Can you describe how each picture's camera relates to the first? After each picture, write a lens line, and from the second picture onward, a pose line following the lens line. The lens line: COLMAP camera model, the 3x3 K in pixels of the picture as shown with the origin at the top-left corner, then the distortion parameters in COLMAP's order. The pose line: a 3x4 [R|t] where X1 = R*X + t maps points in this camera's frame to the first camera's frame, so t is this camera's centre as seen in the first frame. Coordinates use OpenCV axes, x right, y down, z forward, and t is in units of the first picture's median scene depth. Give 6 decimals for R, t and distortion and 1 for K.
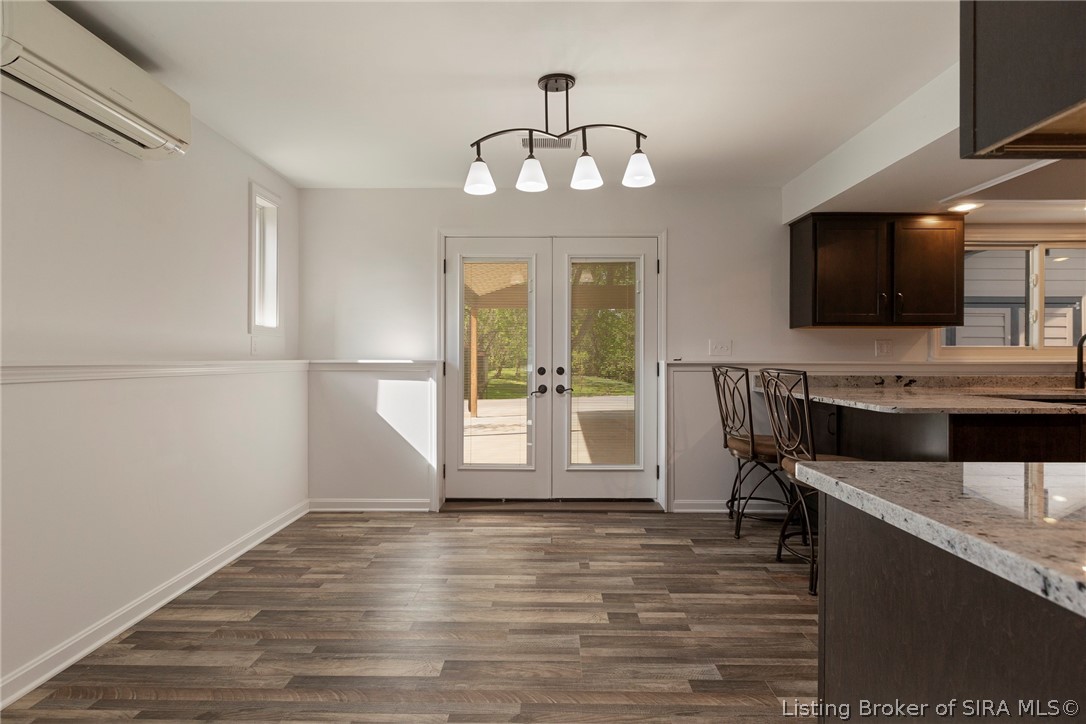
lens RADIAL K [[486.3, 0, 543.7], [0, 486.3, 359.1], [0, 0, 1]] dist [0.002711, 0.000124]
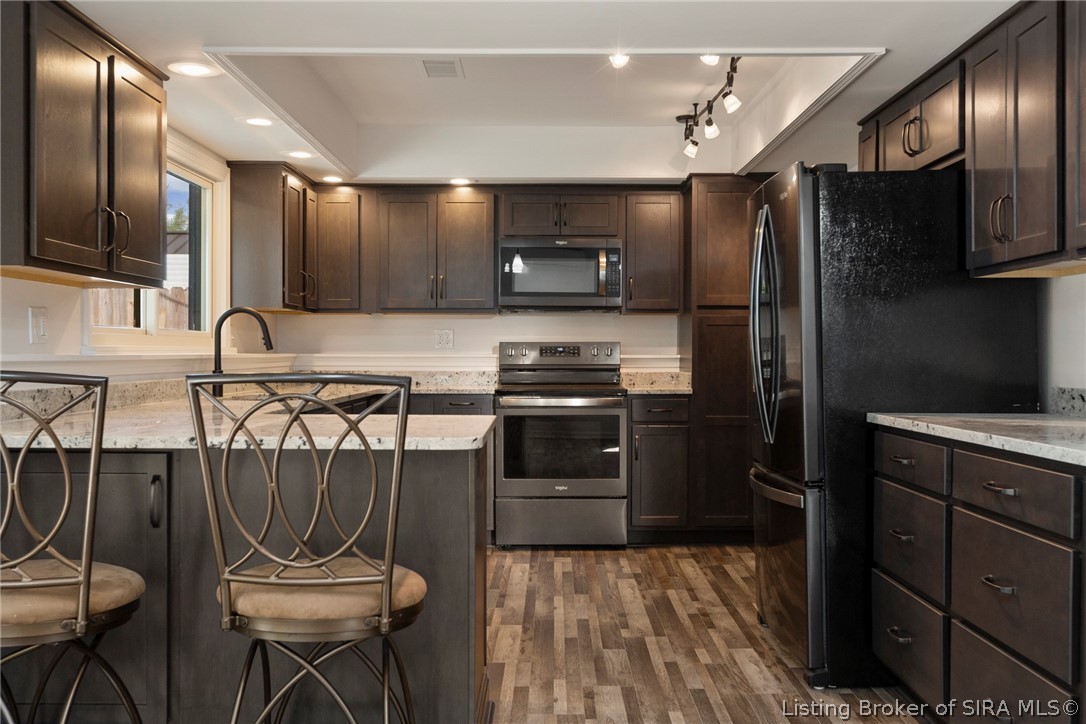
lens RADIAL K [[1055.6, 0, 541.8], [0, 1055.6, 361.4], [0, 0, 1]] dist [0.007337, 0.000000]
pose [[-0.006197, -0.009322, 0.999937, -0.358035], [-0.000972, 0.999956, 0.009316, 0.001083], [-0.999980, -0.000914, -0.006206, 0.708267]]
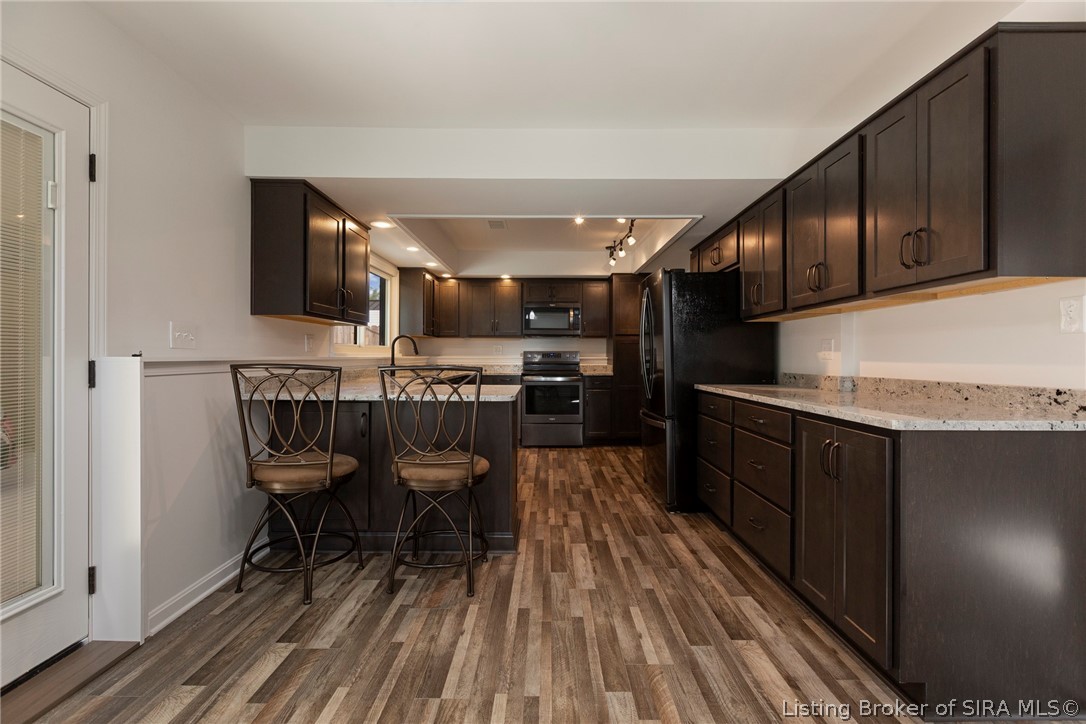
lens RADIAL K [[486.3, 0, 543.0], [0, 486.3, 355.7], [0, 0, 1]] dist [0.002711, 0.000124]
pose [[-0.005830, -0.000133, 0.999983, -0.349069], [-0.002482, 0.999997, 0.000119, 0.001088], [-0.999980, -0.002481, -0.005830, 0.708148]]
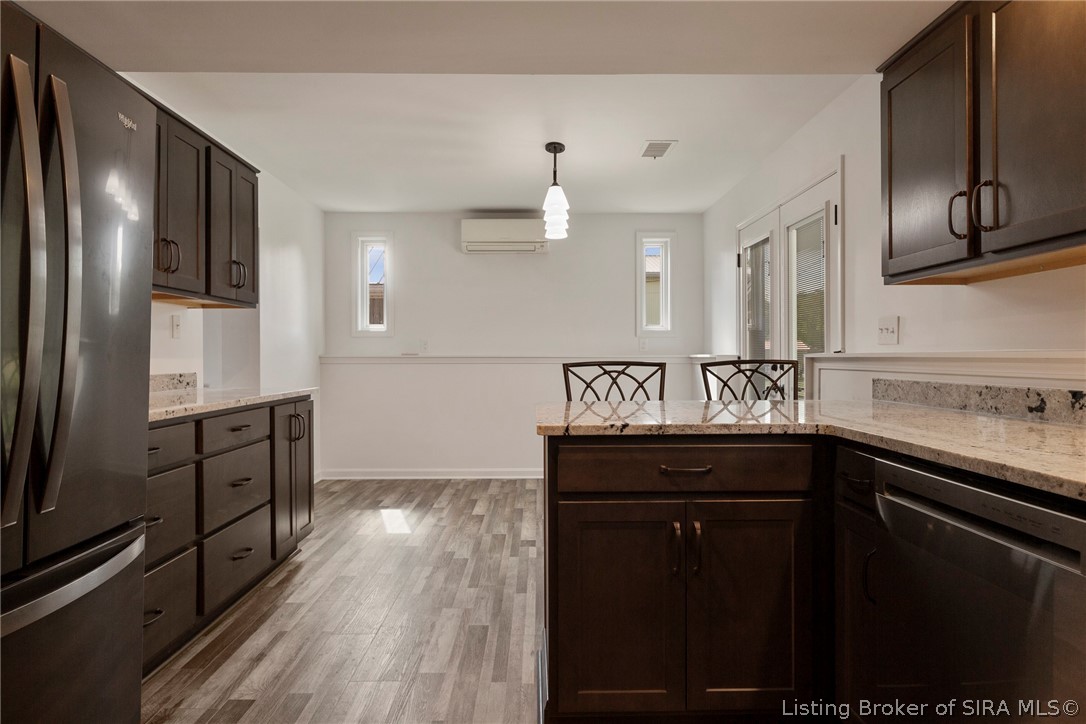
lens RADIAL K [[664.7, 0, 546.4], [0, 664.7, 359.4], [0, 0, 1]] dist [0.004040, 0.000535]
pose [[0.028469, 0.002186, -0.999592, 1.499021], [0.001457, 0.999996, 0.002228, 0.011174], [0.999594, -0.001520, 0.028466, 0.743357]]
